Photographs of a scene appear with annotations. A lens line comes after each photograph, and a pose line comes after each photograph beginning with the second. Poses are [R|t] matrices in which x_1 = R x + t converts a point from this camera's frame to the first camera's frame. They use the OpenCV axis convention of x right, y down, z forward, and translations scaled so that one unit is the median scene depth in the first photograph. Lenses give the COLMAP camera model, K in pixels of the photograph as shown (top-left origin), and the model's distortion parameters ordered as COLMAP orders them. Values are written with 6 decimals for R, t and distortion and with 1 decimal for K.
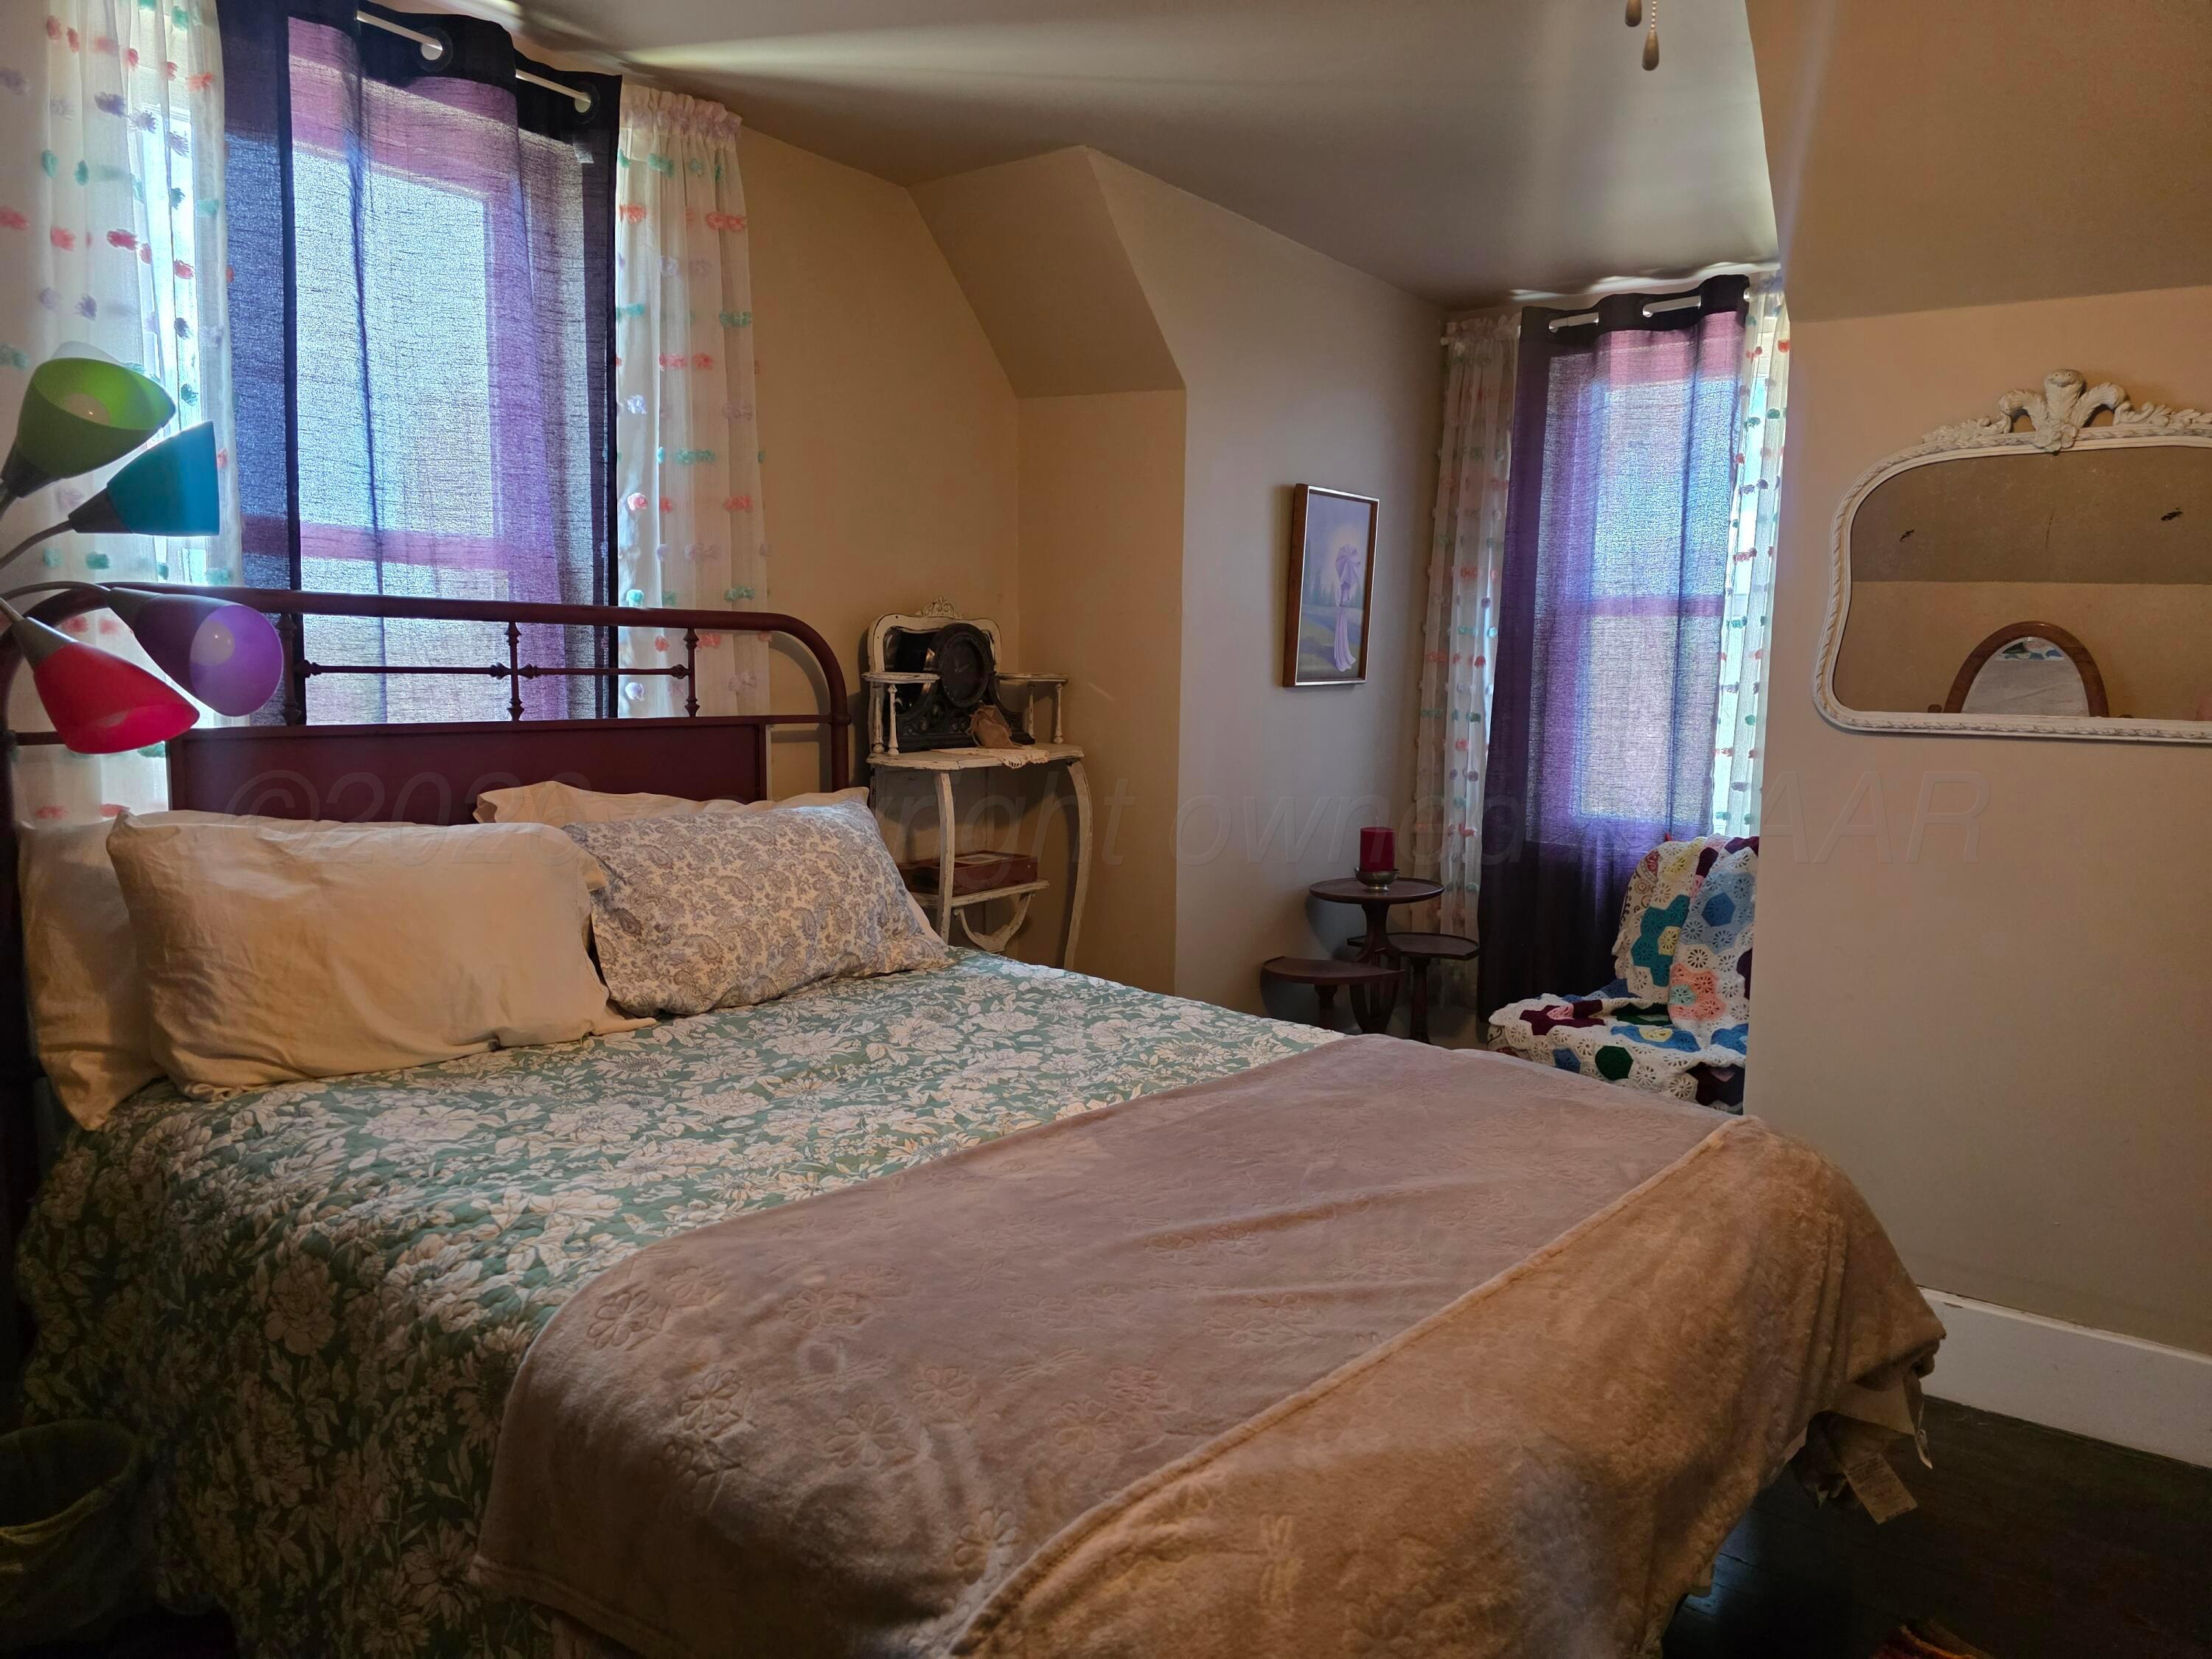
lens RADIAL K [[1535.2, 0, 1093.1], [0, 1535.2, 832.2], [0, 0, 1]] dist [0.065752, -0.059201]
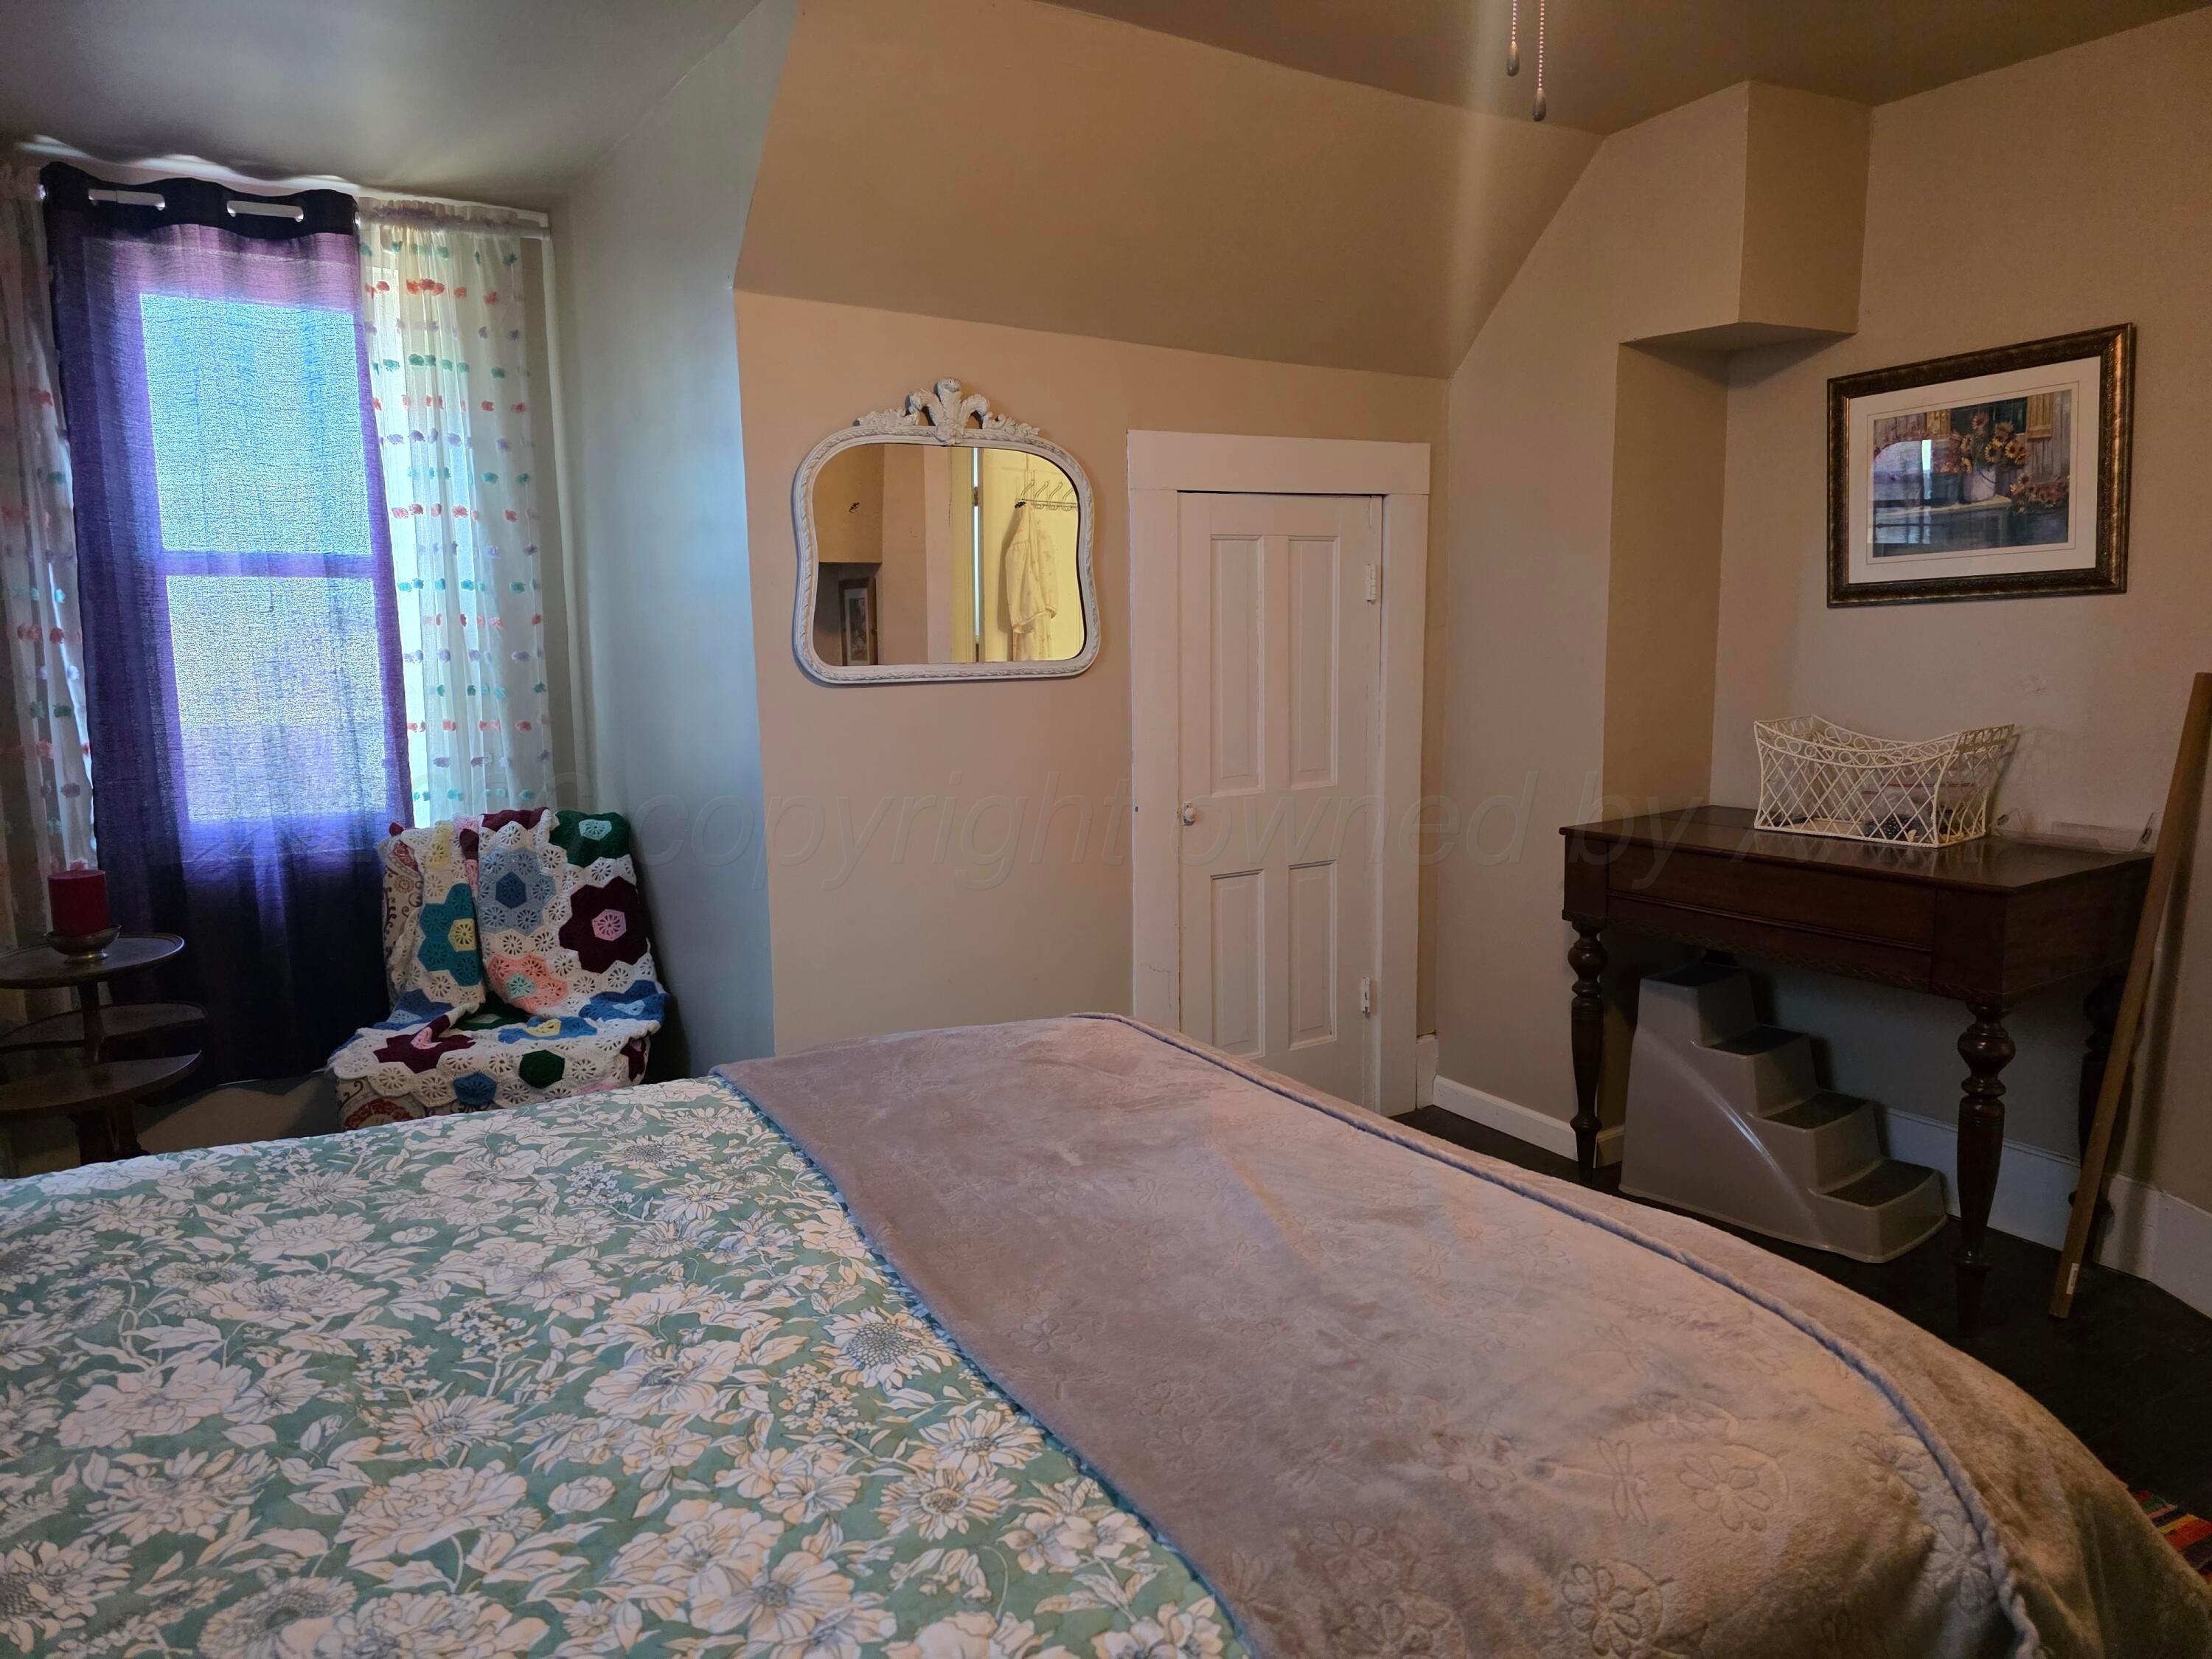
lens RADIAL K [[1535.2, 0, 1099.4], [0, 1535.2, 822.9], [0, 0, 1]] dist [0.065752, -0.059201]
pose [[0.331391, -0.141092, 0.932884, -0.612711], [0.128951, 0.986250, 0.103356, -0.072683], [-0.934640, 0.086045, 0.345029, 0.591108]]
